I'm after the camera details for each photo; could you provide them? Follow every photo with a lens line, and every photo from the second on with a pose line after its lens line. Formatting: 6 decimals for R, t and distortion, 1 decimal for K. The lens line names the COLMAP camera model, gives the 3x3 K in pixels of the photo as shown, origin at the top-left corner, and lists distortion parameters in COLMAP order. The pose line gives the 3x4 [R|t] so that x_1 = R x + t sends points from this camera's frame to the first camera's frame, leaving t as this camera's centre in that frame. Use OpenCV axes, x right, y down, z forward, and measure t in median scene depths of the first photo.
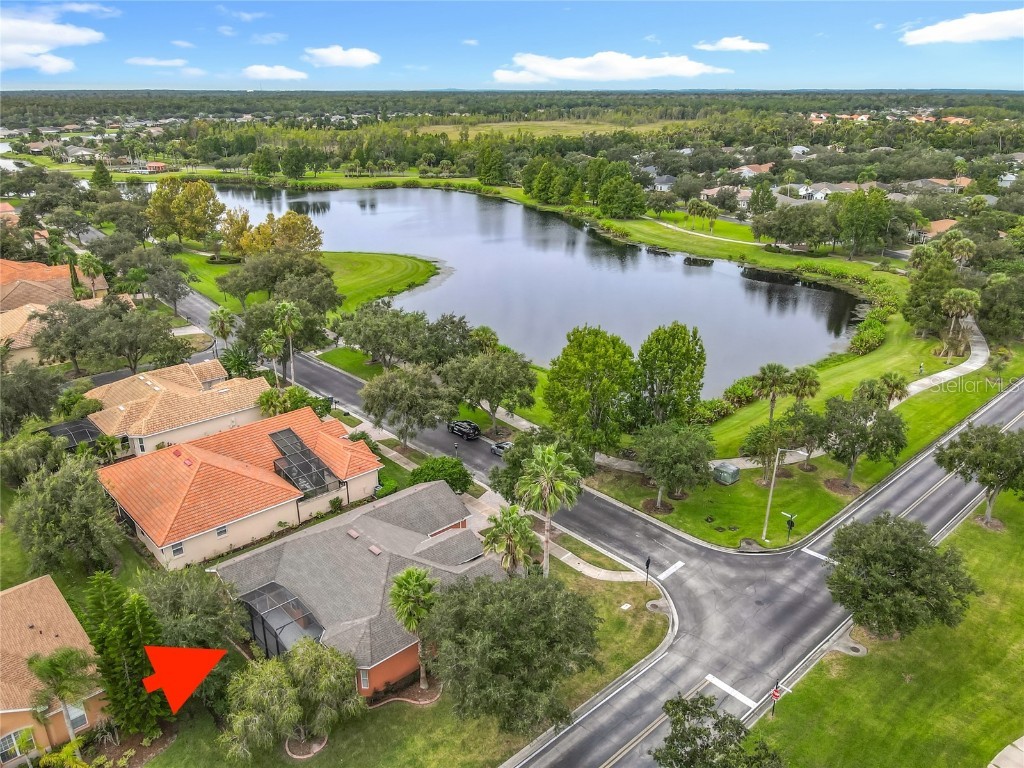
lens RADIAL K [[748.9, 0, 490.4], [0, 748.9, 429.9], [0, 0, 1]] dist [0.008856, 0.005505]
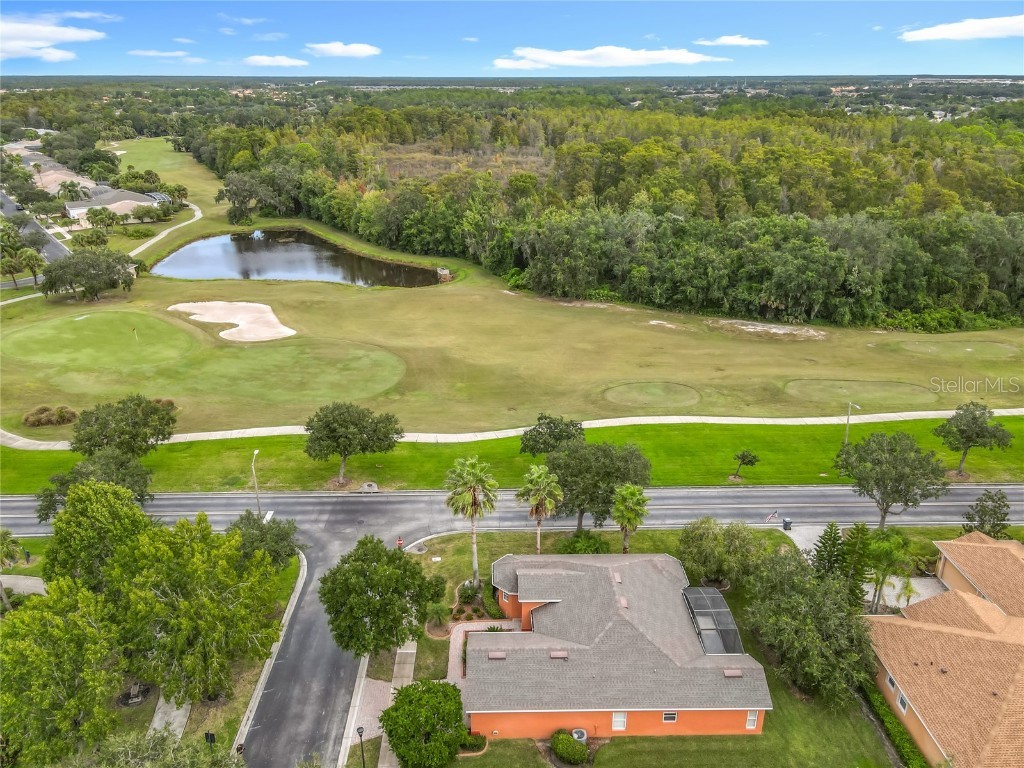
lens RADIAL K [[774.4, 0, 496.0], [0, 774.4, 359.9], [0, 0, 1]] dist [0.011903, 0.007016]
pose [[-0.753494, -0.222808, 0.618549, -0.492911], [0.278557, 0.744013, 0.607331, -0.611316], [-0.595527, 0.629922, -0.498545, 1.136314]]
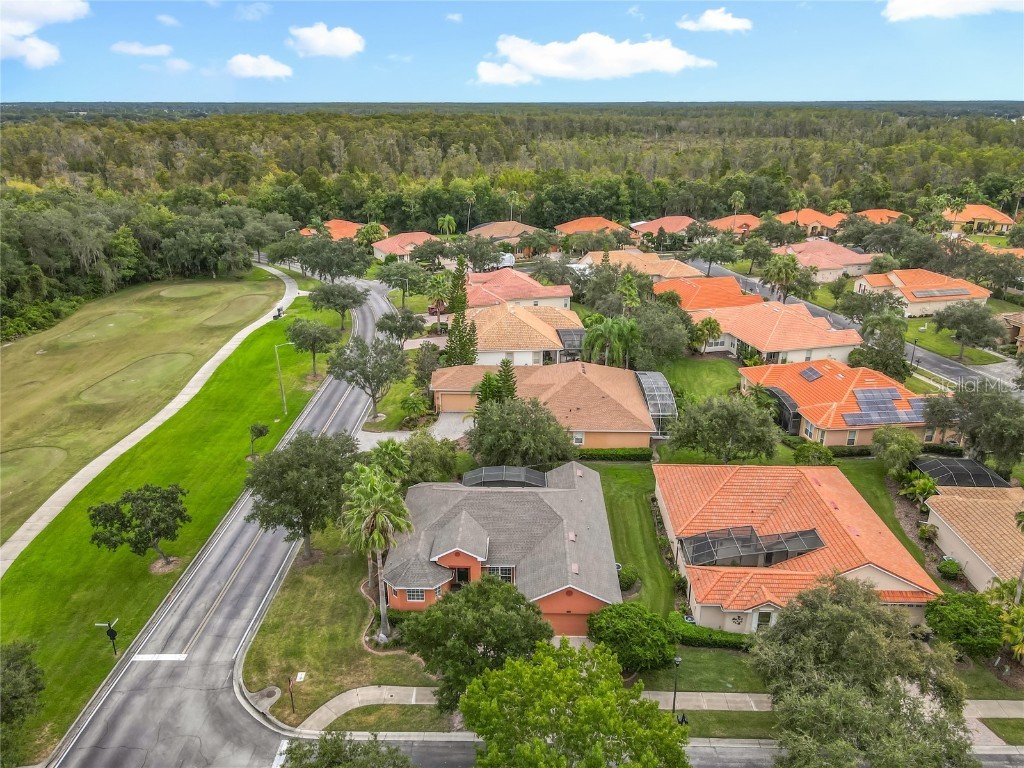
lens RADIAL K [[754.4, 0, 512.0], [0, 754.4, 384.0], [0, 0, 1]] dist [0.018939, 0.007614]
pose [[-0.682976, 0.261331, -0.682092, 0.434737], [-0.299399, 0.751604, 0.587751, -0.502001], [0.666261, 0.605637, -0.435086, 1.115135]]
